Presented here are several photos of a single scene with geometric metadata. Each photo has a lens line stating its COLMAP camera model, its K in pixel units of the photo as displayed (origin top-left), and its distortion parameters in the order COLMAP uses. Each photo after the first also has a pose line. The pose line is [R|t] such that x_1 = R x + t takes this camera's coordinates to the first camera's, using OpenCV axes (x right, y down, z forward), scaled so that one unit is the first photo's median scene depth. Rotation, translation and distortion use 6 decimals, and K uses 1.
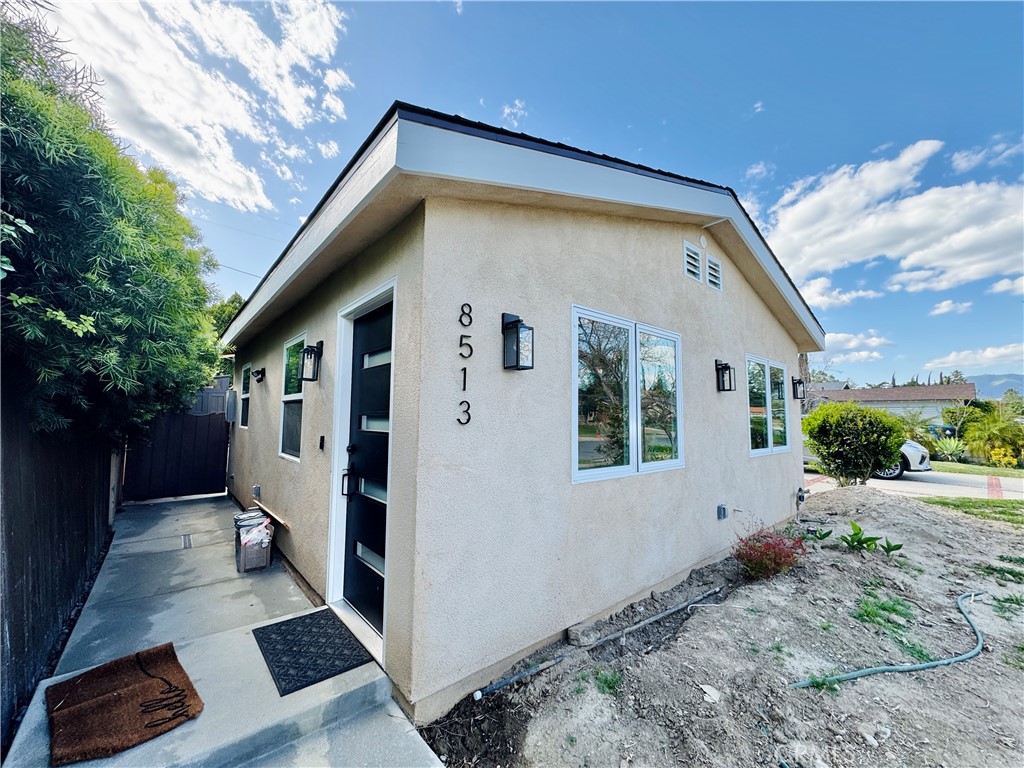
lens RADIAL K [[408.7, 0, 511.4], [0, 408.7, 387.5], [0, 0, 1]] dist [-0.001160, -0.000114]
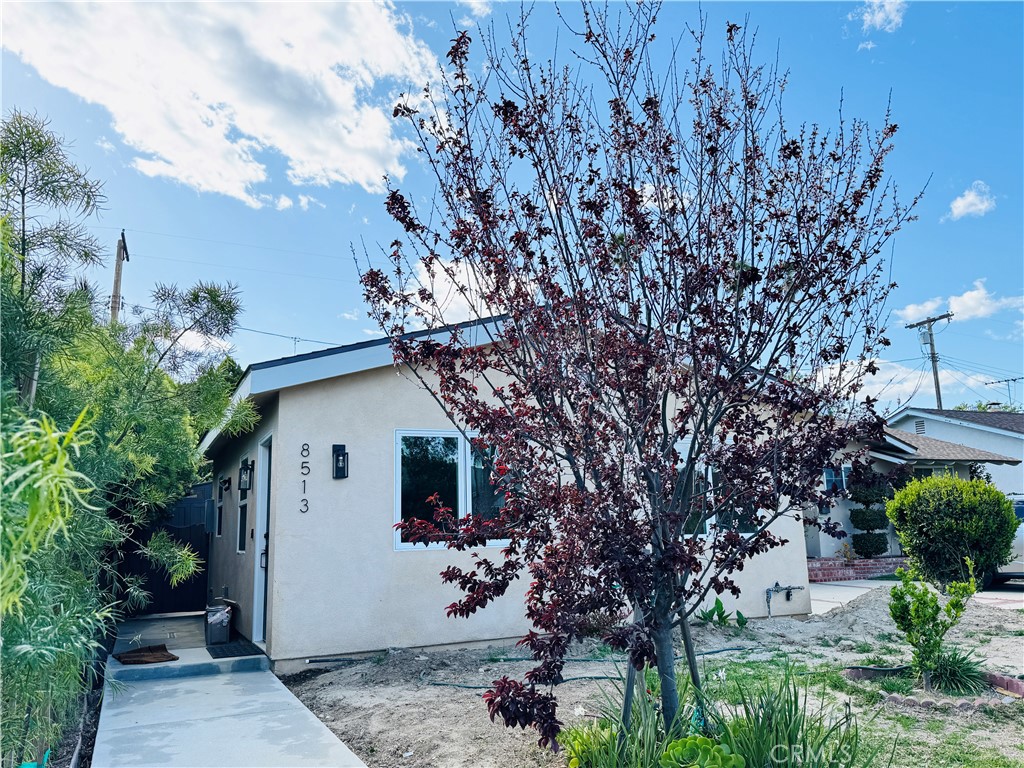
lens RADIAL K [[822.1, 0, 514.4], [0, 822.1, 387.8], [0, 0, 1]] dist [0.050213, -0.003917]
pose [[0.959956, -0.084039, -0.267247, 1.330349], [0.056841, 0.992531, -0.107937, -0.005832], [0.274322, 0.088425, 0.957564, -1.689973]]
